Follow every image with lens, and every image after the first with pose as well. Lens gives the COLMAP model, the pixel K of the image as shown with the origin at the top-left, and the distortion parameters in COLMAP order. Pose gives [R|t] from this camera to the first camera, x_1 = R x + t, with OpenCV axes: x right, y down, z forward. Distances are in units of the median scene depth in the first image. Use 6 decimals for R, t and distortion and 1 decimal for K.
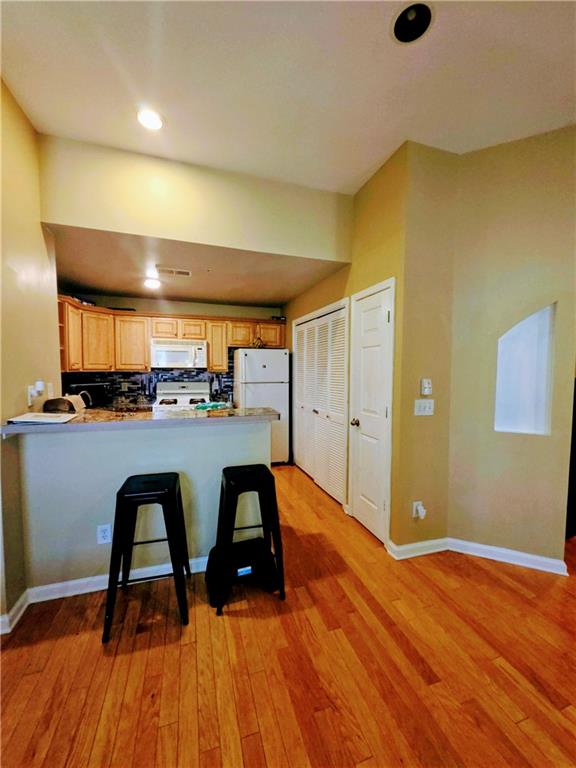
lens RADIAL K [[311.6, 0, 288.7], [0, 311.6, 385.1], [0, 0, 1]] dist [0.001063, 0.000089]
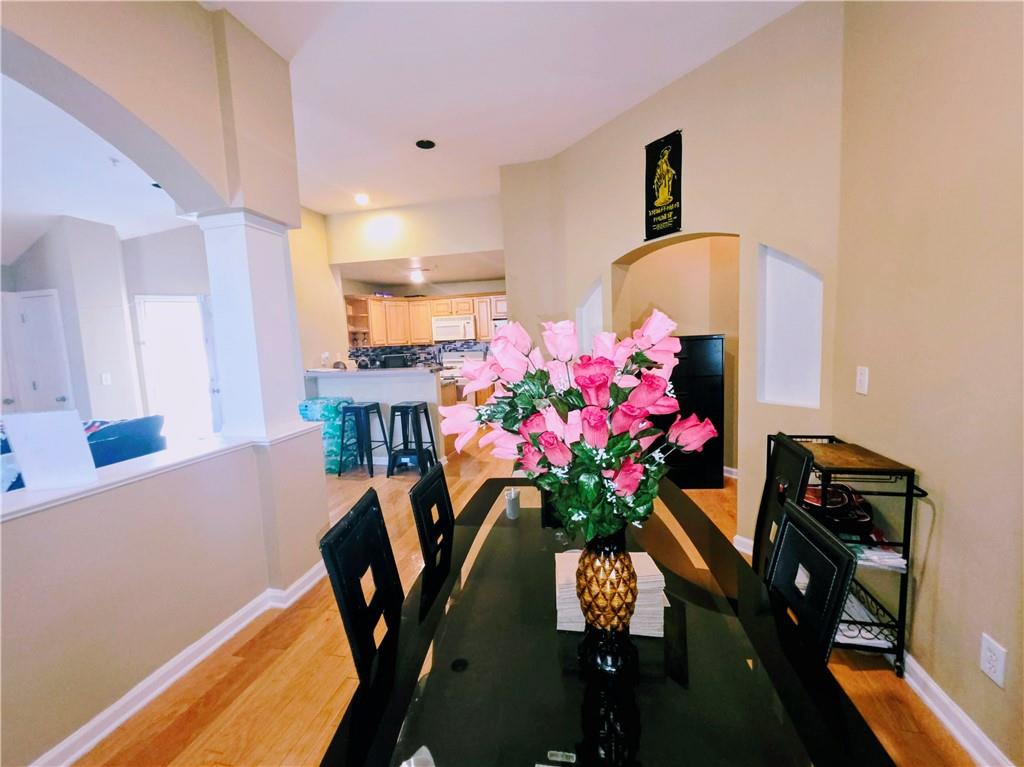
lens RADIAL K [[415.5, 0, 512.4], [0, 415.5, 381.3], [0, 0, 1]] dist [0.001063, 0.000089]
pose [[0.863539, 0.010036, -0.504181, 0.648847], [0.019123, 0.998431, 0.052626, 0.023993], [0.503919, -0.055086, 0.861993, -0.277111]]
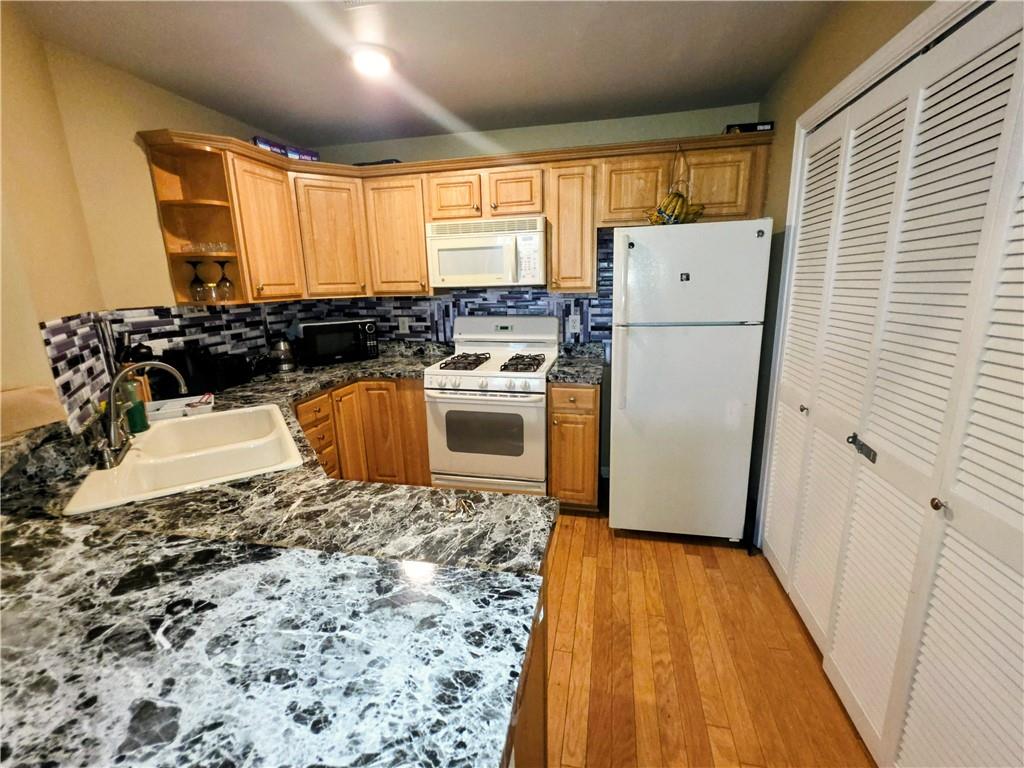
lens RADIAL K [[441.7, 0, 515.1], [0, 441.7, 383.5], [0, 0, 1]] dist [0.002213, -0.001319]
pose [[0.863856, 0.087050, -0.496161, 0.011317], [0.002881, 0.984086, 0.177671, -0.030002], [0.503731, -0.154912, 0.849857, 0.455256]]
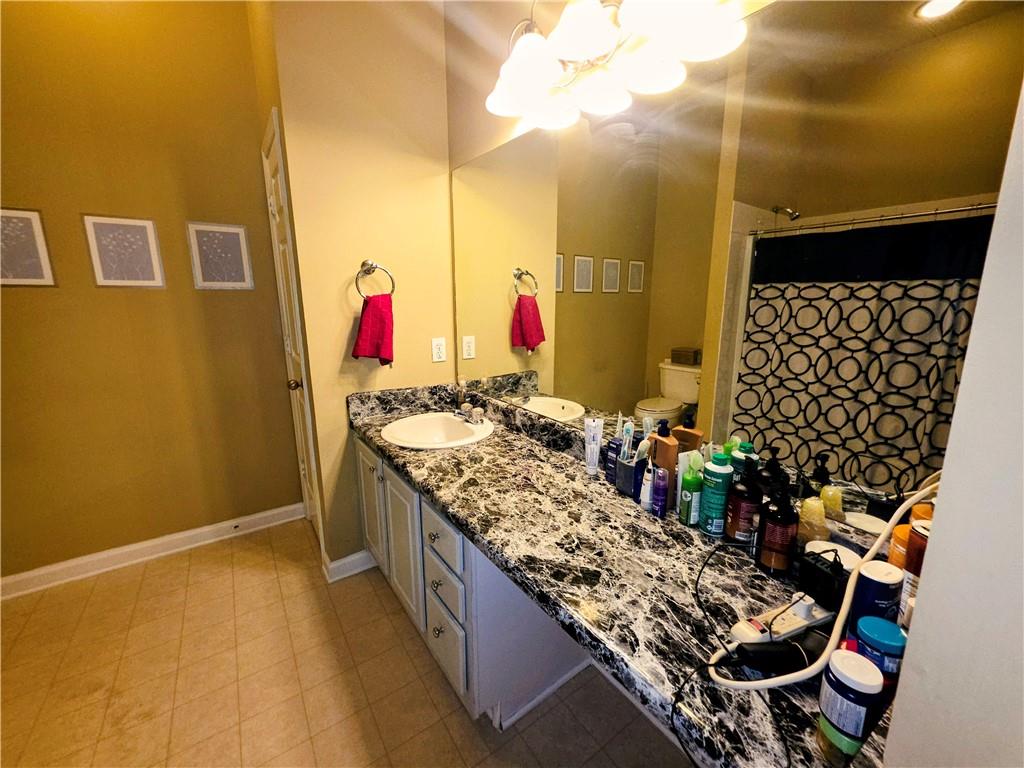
lens RADIAL K [[415.5, 0, 519.3], [0, 415.5, 380.8], [0, 0, 1]] dist [0.001063, 0.000089]
pose [[-0.313019, -0.199689, 0.928517, -0.279891], [0.047443, 0.973138, 0.225279, -0.091831], [-0.948561, 0.114568, -0.295137, 0.574420]]
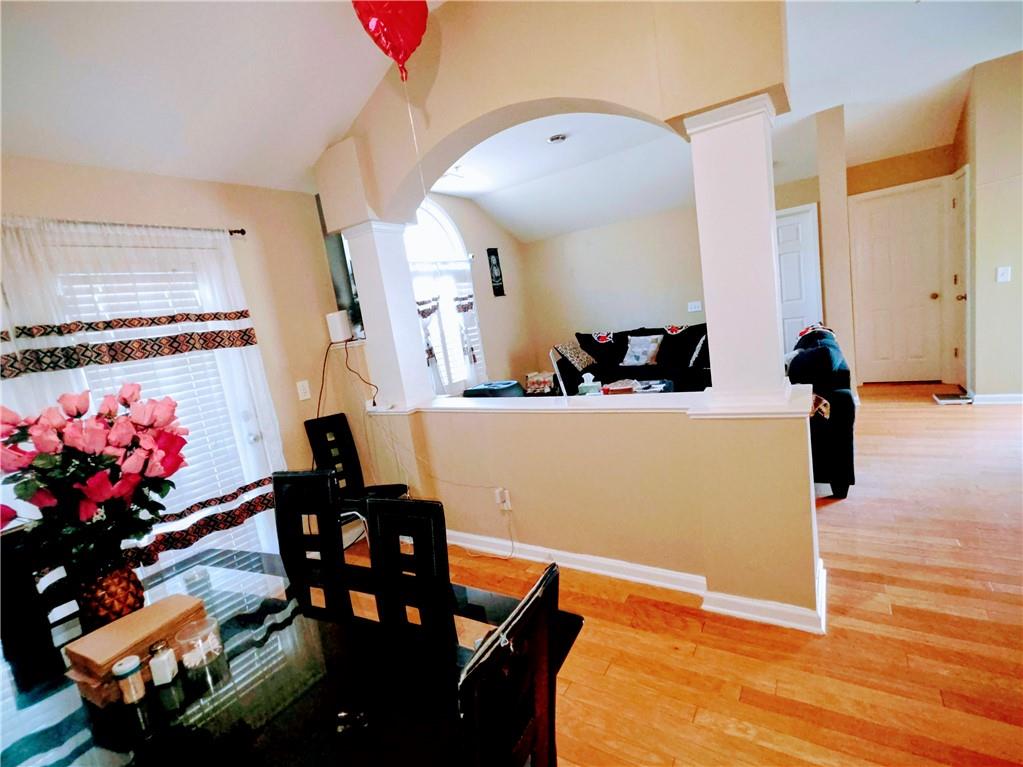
lens RADIAL K [[477.0, 0, 515.1], [0, 477.0, 382.2], [0, 0, 1]] dist [0.001118, -0.000261]
pose [[-0.769544, 0.202458, -0.605651, 0.557319], [0.108464, 0.976071, 0.188468, -0.018223], [0.629315, 0.079343, -0.773089, 0.229367]]
